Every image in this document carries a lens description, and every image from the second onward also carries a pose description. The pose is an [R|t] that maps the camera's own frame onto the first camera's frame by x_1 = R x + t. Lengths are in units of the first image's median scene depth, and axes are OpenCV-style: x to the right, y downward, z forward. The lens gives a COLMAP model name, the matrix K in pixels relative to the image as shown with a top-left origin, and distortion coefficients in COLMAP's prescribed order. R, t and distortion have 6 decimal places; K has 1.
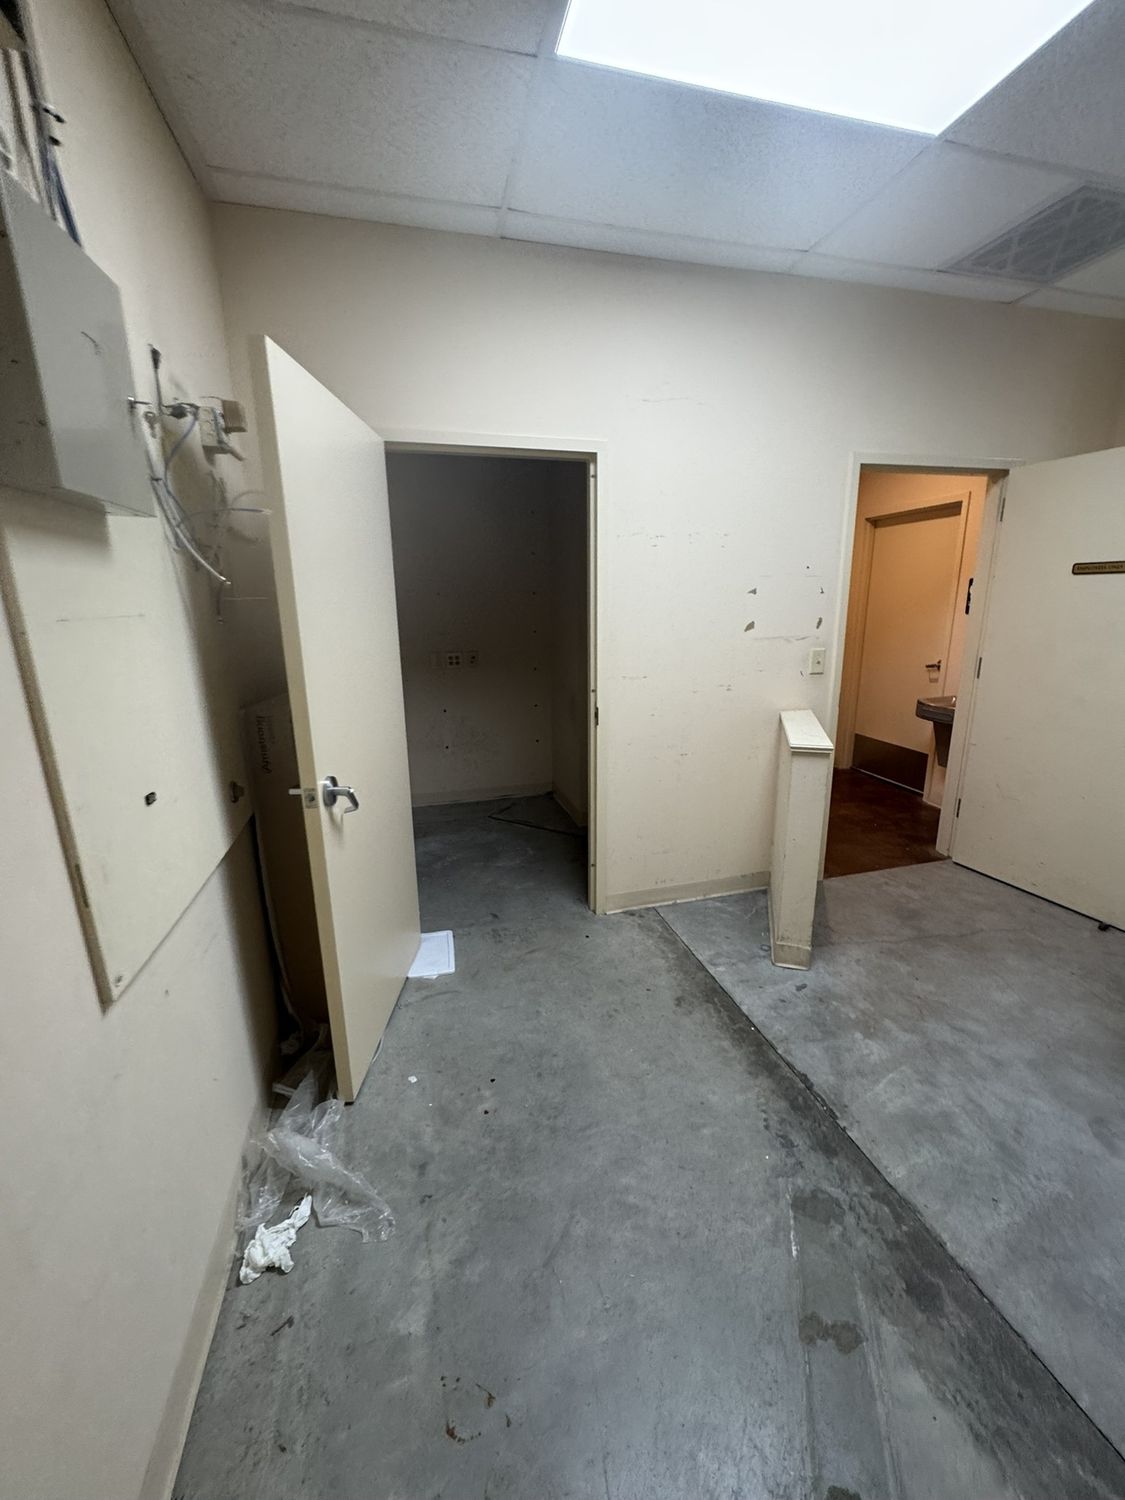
lens RADIAL K [[597.2, 0, 565.0], [0, 597.2, 747.5], [0, 0, 1]] dist [-0.002872, 0.000365]
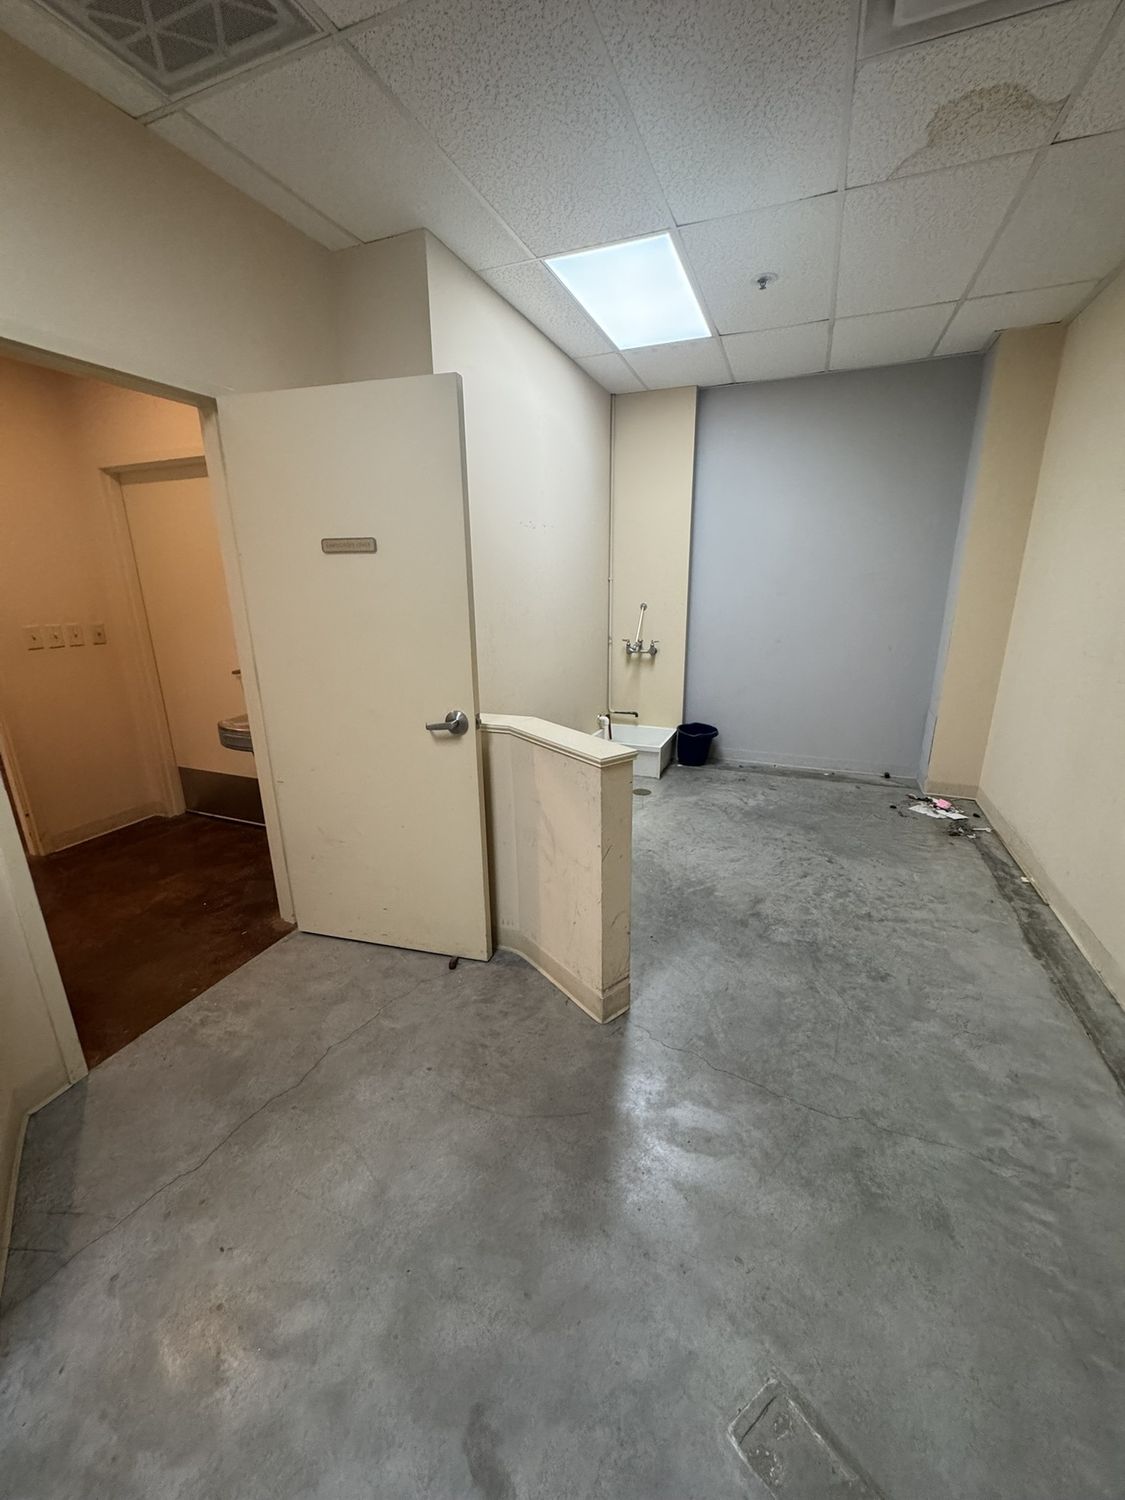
lens RADIAL K [[597.2, 0, 565.0], [0, 597.2, 747.5], [0, 0, 1]] dist [-0.002872, 0.000365]
pose [[0.598491, -0.213055, 0.772280, 0.350922], [0.194444, 0.973795, 0.117961, -0.070103], [-0.777175, 0.079567, 0.624234, 0.268845]]
